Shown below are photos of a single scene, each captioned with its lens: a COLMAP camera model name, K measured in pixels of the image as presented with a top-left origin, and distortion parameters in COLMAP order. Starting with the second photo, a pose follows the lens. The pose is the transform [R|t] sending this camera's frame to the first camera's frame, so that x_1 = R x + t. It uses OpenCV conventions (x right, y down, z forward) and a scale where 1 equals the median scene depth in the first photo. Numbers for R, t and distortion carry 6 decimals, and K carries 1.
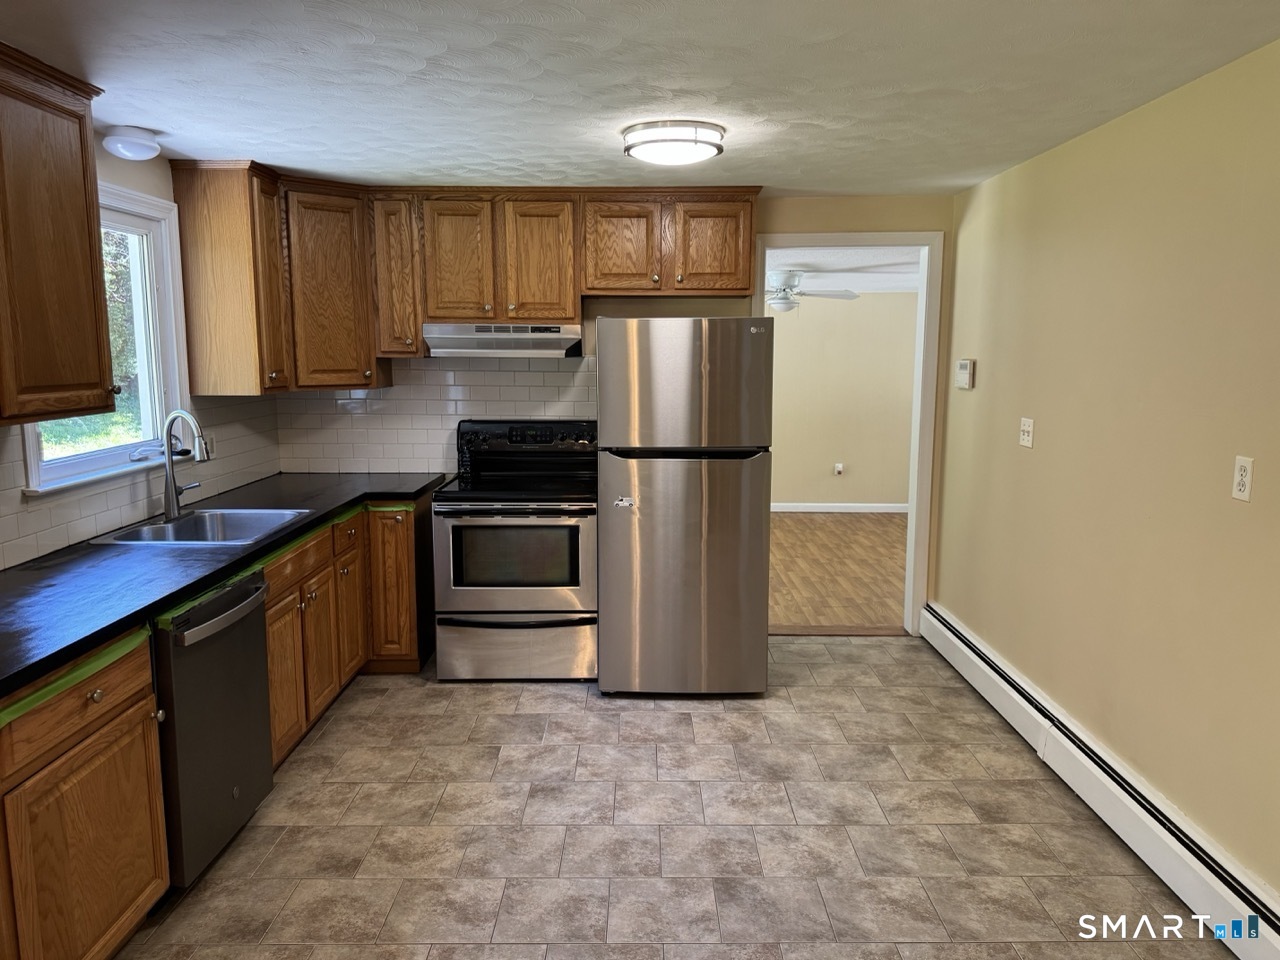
lens RADIAL K [[911.1, 0, 686.7], [0, 911.1, 473.4], [0, 0, 1]] dist [0.090229, -0.093676]
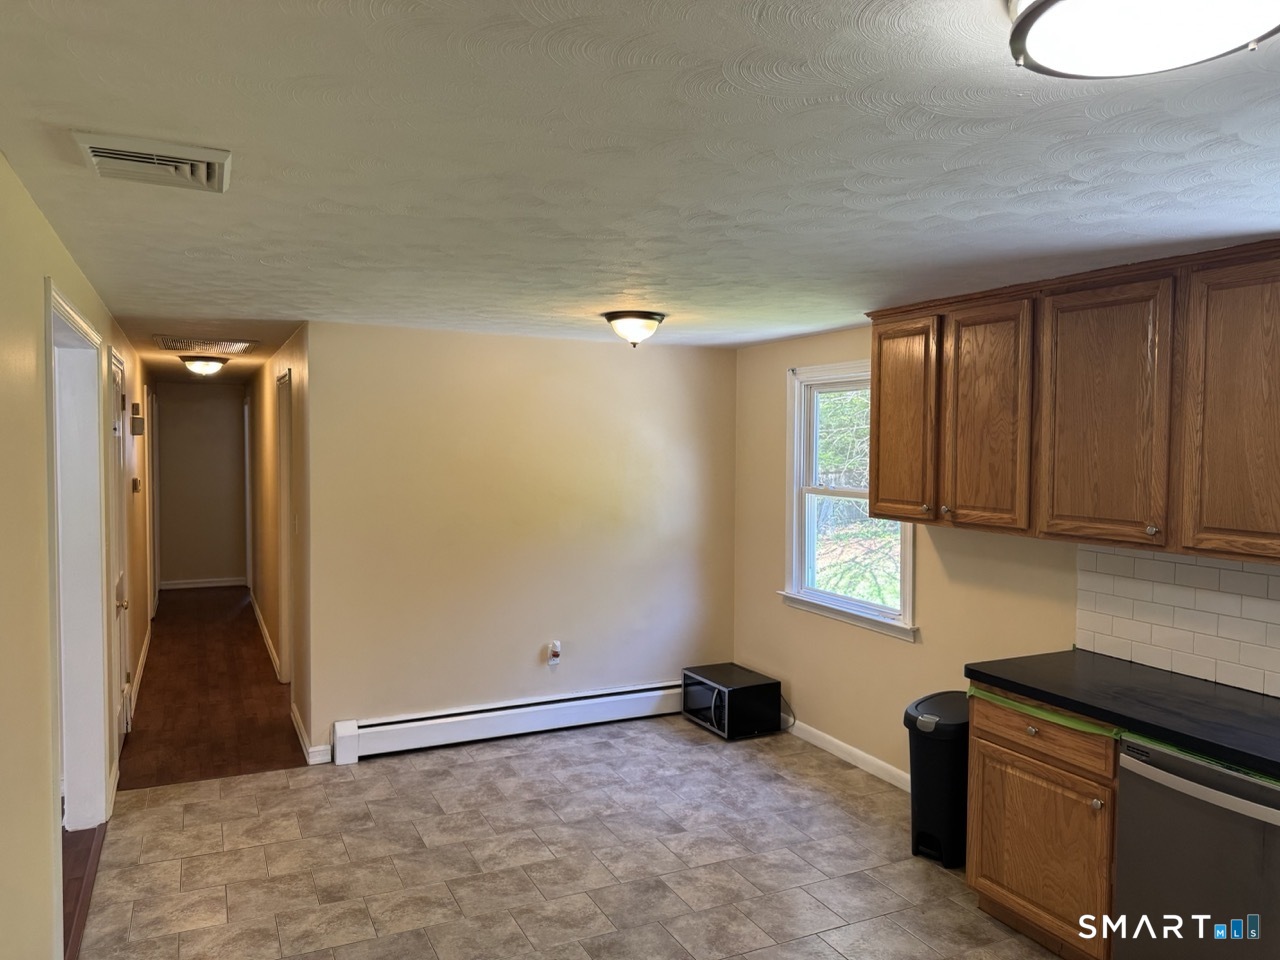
lens RADIAL K [[911.1, 0, 644.6], [0, 911.1, 470.2], [0, 0, 1]] dist [0.090229, -0.093676]
pose [[-0.897058, 0.003154, -0.441902, 0.275978], [-0.073272, 0.985072, 0.155773, -0.174852], [0.435797, 0.172116, -0.883435, 1.012920]]
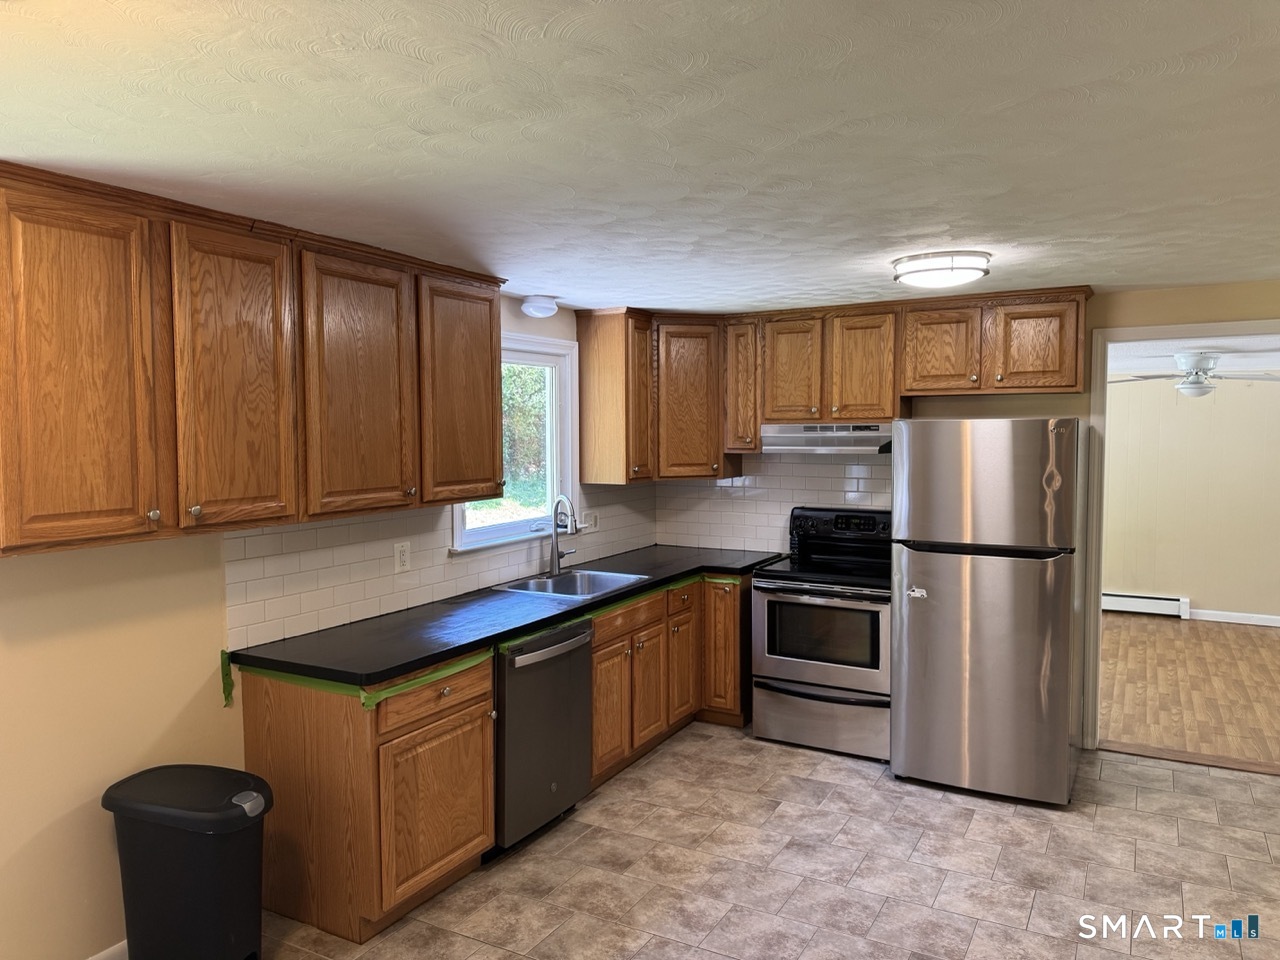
lens RADIAL K [[911.1, 0, 678.3], [0, 911.1, 464.5], [0, 0, 1]] dist [0.090229, -0.093676]
pose [[0.887916, 0.014947, -0.459762, 0.192508], [-0.059558, 0.994795, -0.082680, -0.011947], [0.456133, 0.100796, 0.884185, -0.090110]]
